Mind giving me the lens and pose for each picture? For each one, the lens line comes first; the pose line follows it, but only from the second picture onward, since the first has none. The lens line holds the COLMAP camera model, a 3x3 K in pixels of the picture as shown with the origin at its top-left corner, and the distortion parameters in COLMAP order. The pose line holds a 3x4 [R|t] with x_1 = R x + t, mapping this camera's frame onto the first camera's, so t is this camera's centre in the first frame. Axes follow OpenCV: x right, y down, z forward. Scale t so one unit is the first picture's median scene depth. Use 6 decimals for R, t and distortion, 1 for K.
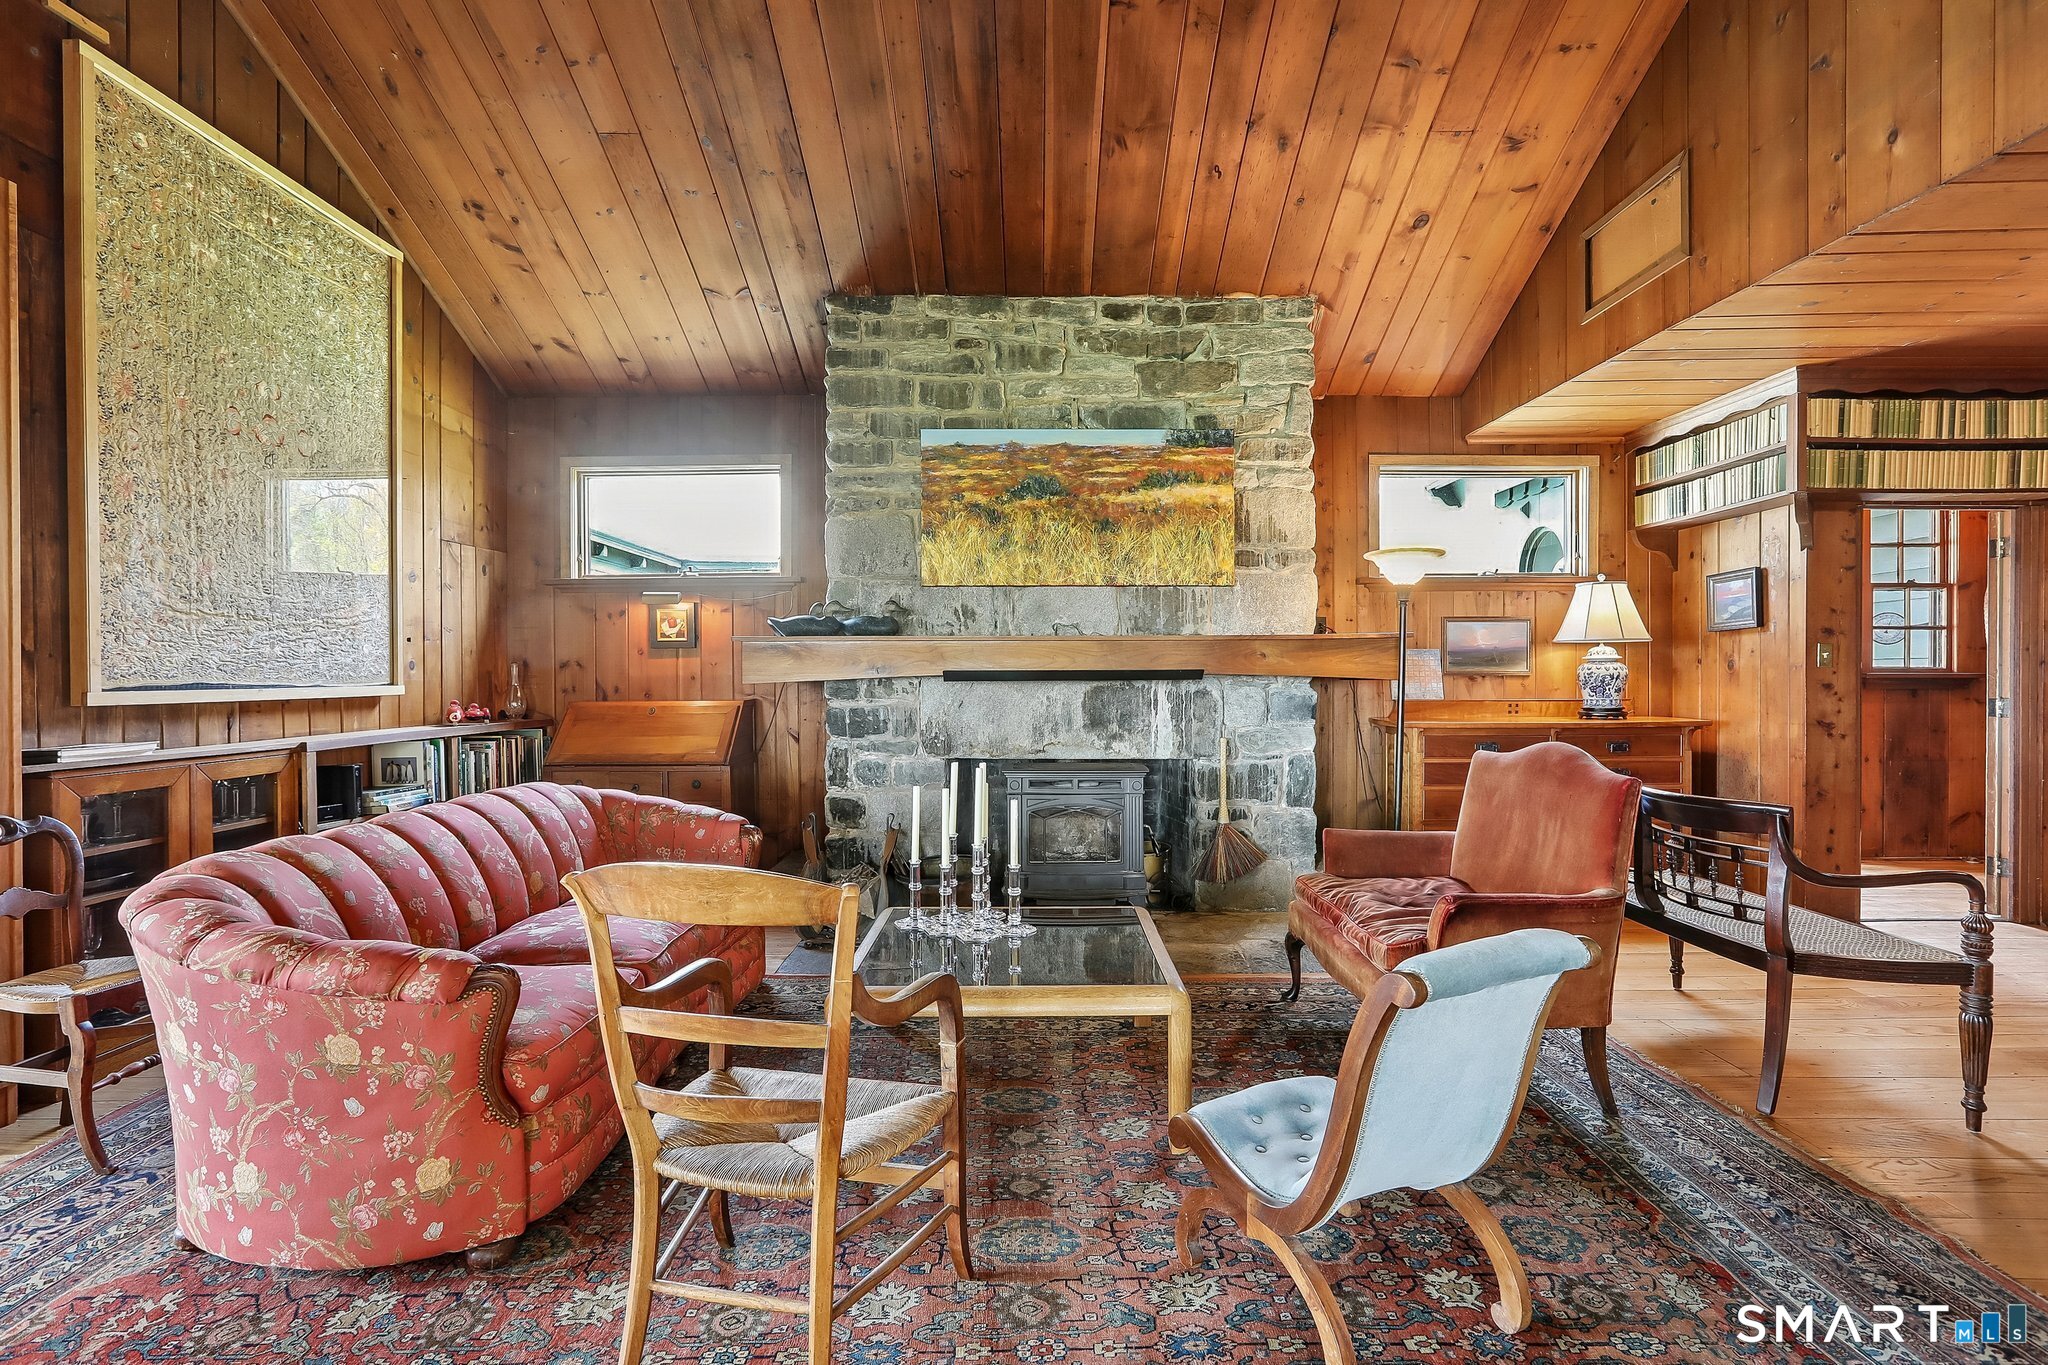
lens RADIAL K [[952.5, 0, 1022.8], [0, 952.5, 687.0], [0, 0, 1]] dist [-0.029940, 0.011233]
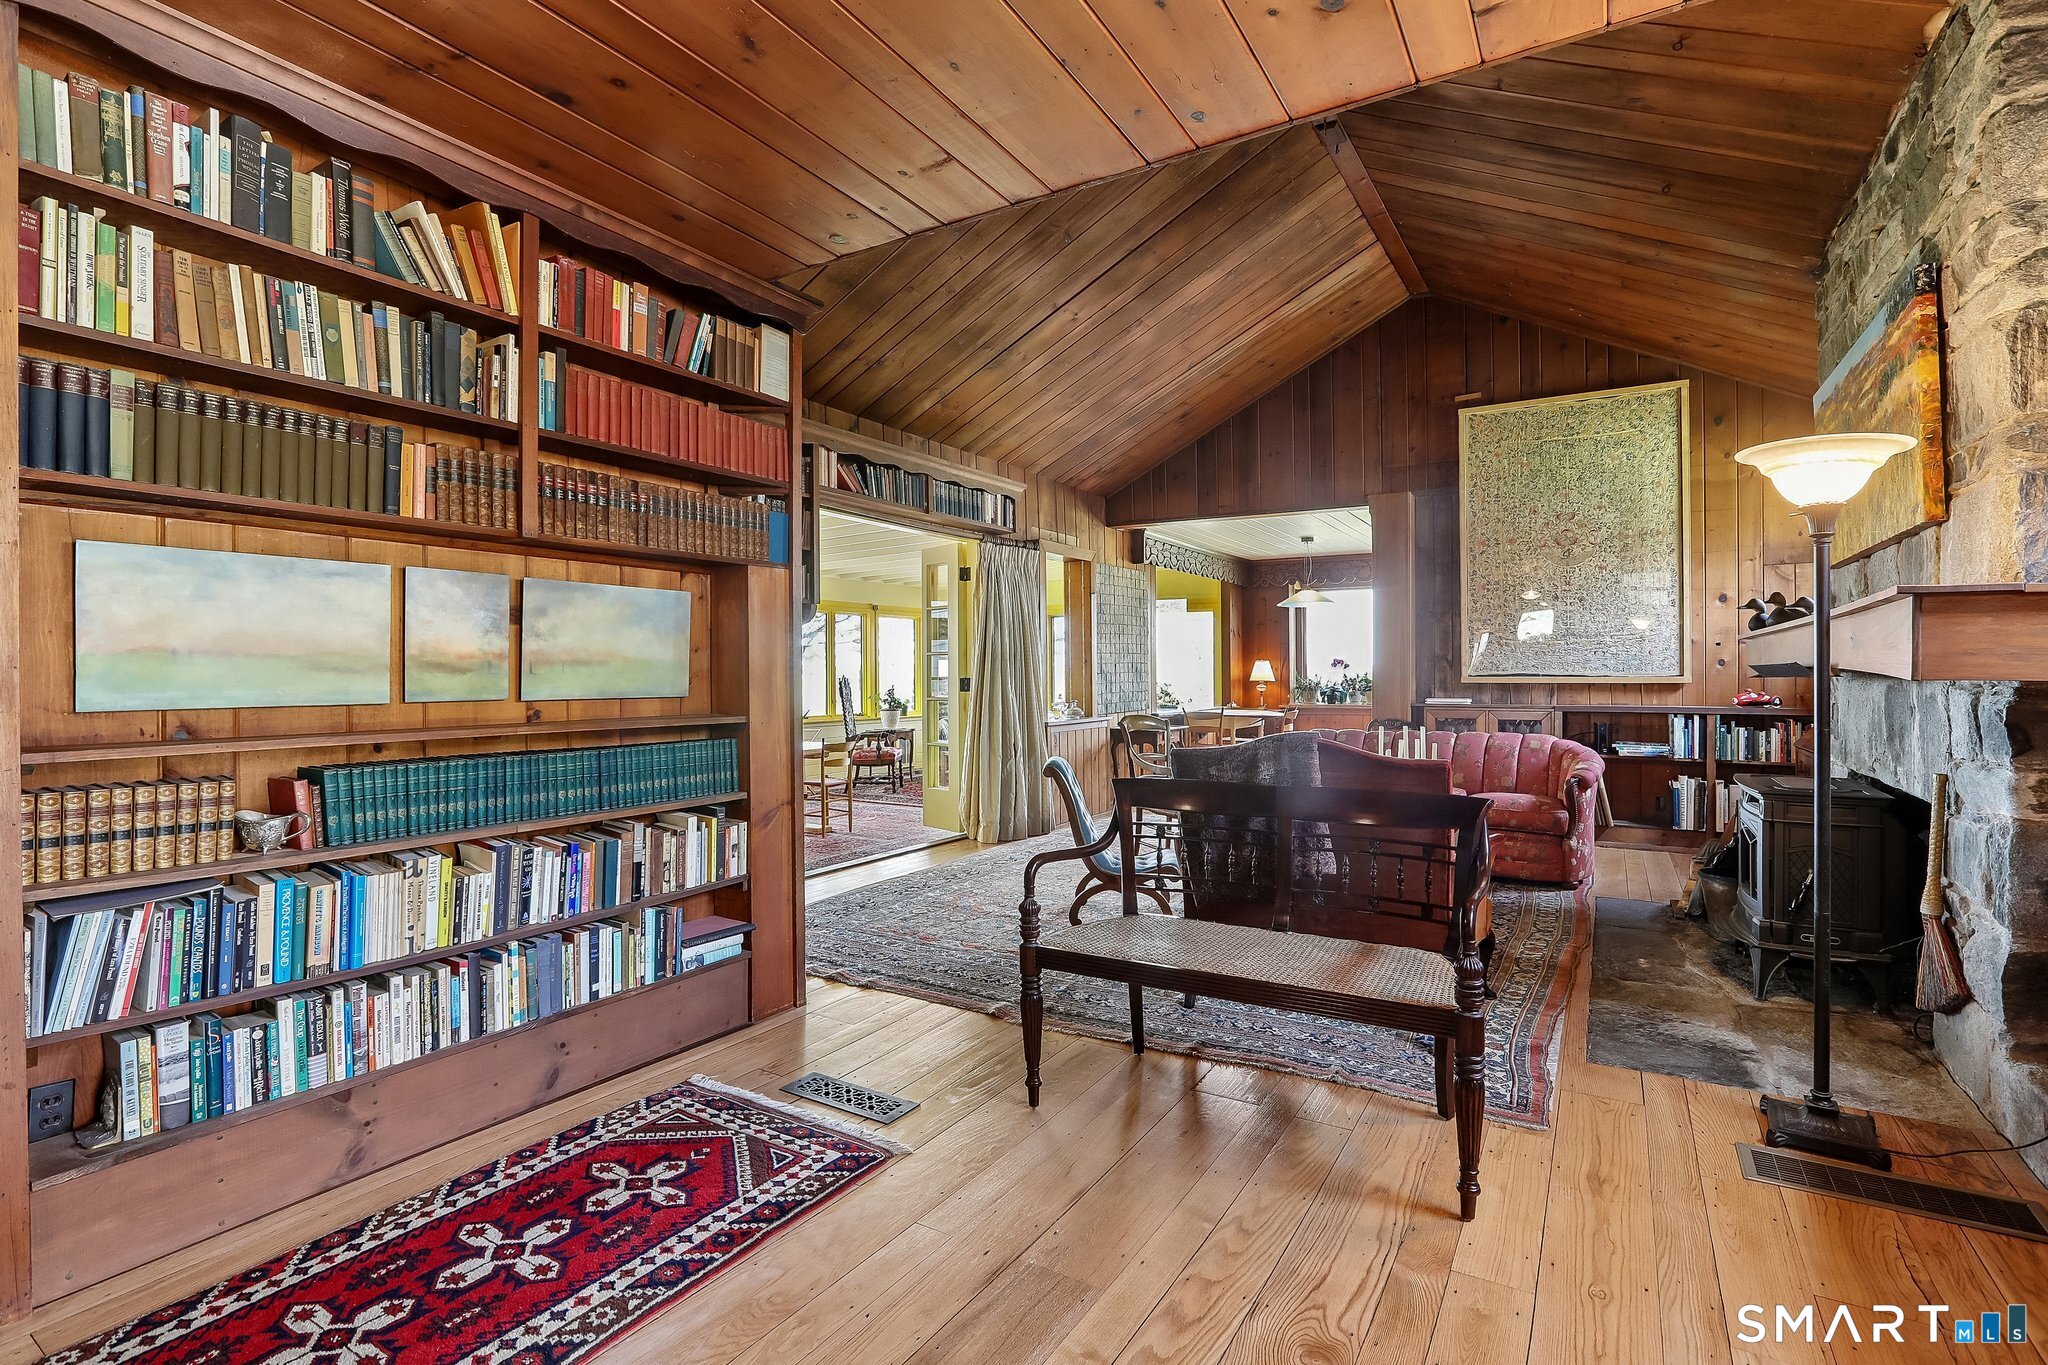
lens RADIAL K [[952.5, 0, 1024.8], [0, 952.5, 676.0], [0, 0, 1]] dist [-0.029940, 0.011233]
pose [[-0.526417, 0.001834, -0.850224, 1.165837], [-0.012918, 0.999865, 0.010155, -0.003782], [0.850128, 0.016329, -0.526322, 0.927470]]
